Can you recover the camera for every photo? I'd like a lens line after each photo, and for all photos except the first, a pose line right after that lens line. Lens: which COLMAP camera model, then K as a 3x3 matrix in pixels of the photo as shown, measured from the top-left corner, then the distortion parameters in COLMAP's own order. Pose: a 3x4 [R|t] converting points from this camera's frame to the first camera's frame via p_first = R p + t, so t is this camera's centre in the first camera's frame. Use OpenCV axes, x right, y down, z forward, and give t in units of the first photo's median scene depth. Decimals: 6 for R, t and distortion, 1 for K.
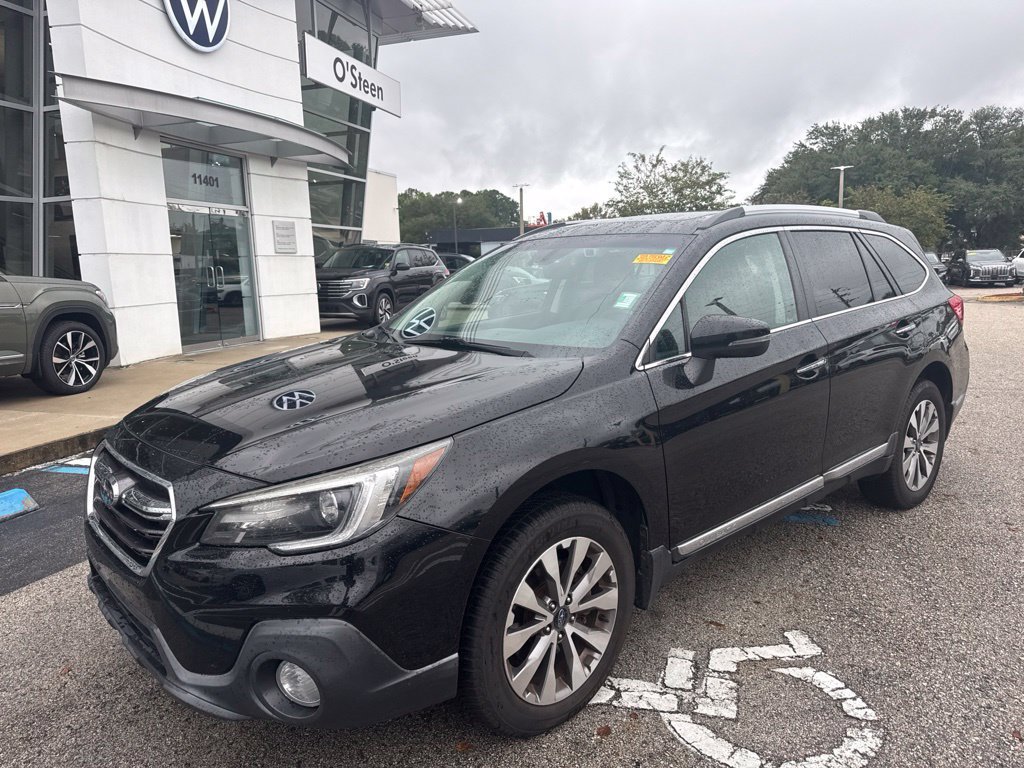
lens RADIAL K [[726.1, 0, 504.0], [0, 726.1, 385.4], [0, 0, 1]] dist [0.026878, -0.034179]
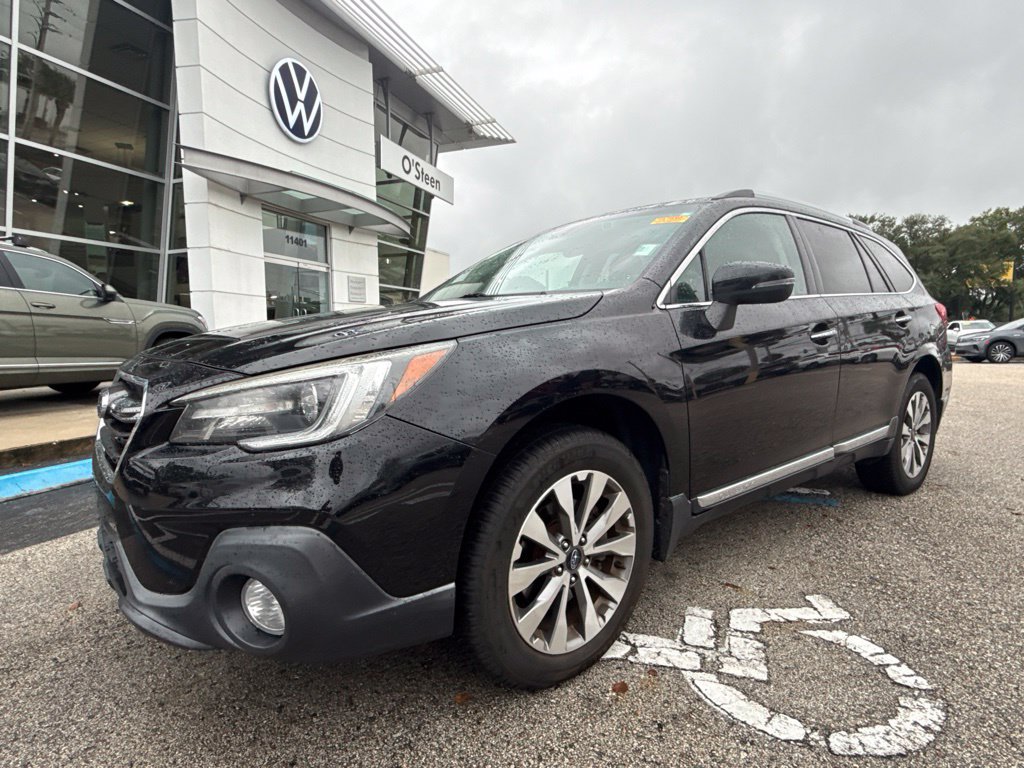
lens RADIAL K [[565.9, 0, 507.8], [0, 565.9, 386.3], [0, 0, 1]] dist [0.002409, -0.001948]
pose [[0.998877, 0.023571, -0.041094, 0.012200], [-0.026493, 0.997047, -0.072083, 0.101512], [0.039274, 0.073091, 0.996552, 0.175574]]
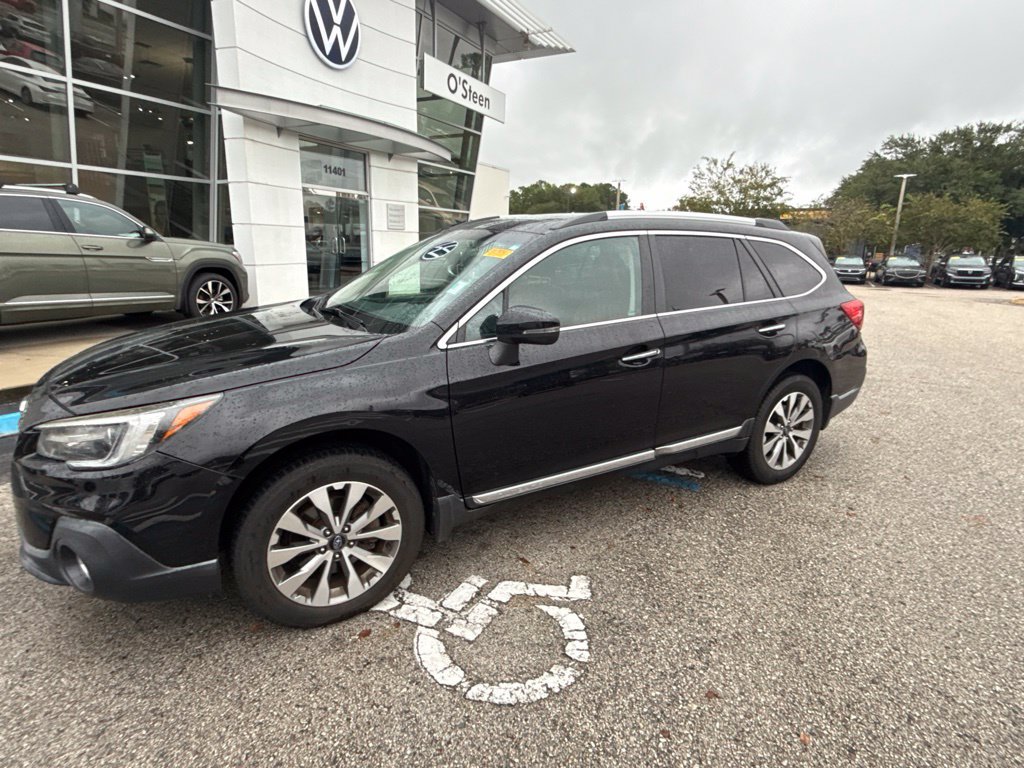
lens RADIAL K [[565.9, 0, 508.5], [0, 565.9, 384.8], [0, 0, 1]] dist [0.002409, -0.001948]
pose [[0.982537, 0.092929, -0.161198, 0.322124], [-0.079628, 0.993011, 0.087109, -0.037250], [0.168167, -0.072752, 0.983070, 0.071747]]
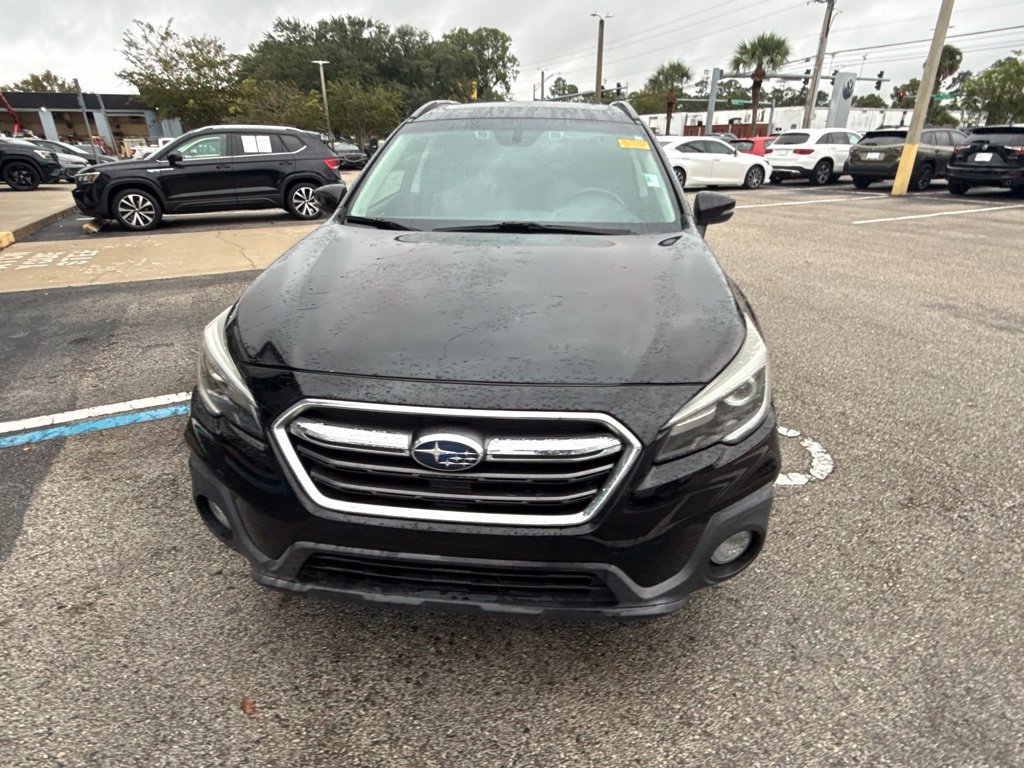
lens RADIAL K [[565.9, 0, 510.8], [0, 565.9, 387.3], [0, 0, 1]] dist [0.002409, -0.001948]
pose [[0.725194, -0.249020, 0.641936, -0.540553], [0.090640, 0.958722, 0.269512, -0.048752], [-0.682552, -0.137263, 0.717831, 0.336565]]
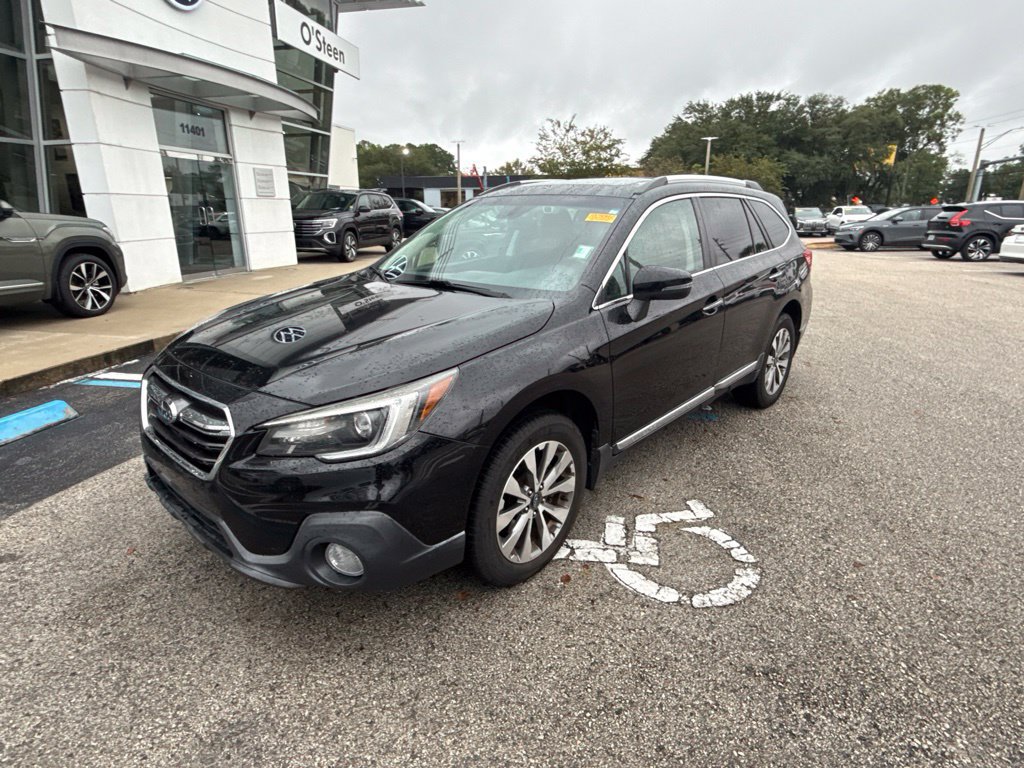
lens RADIAL K [[565.9, 0, 509.1], [0, 565.9, 384.8], [0, 0, 1]] dist [0.002409, -0.001948]
pose [[0.993392, -0.008861, 0.114427, -0.055017], [-0.006746, 0.990783, 0.135289, -0.017300], [-0.114571, -0.135167, 0.984176, 0.014480]]
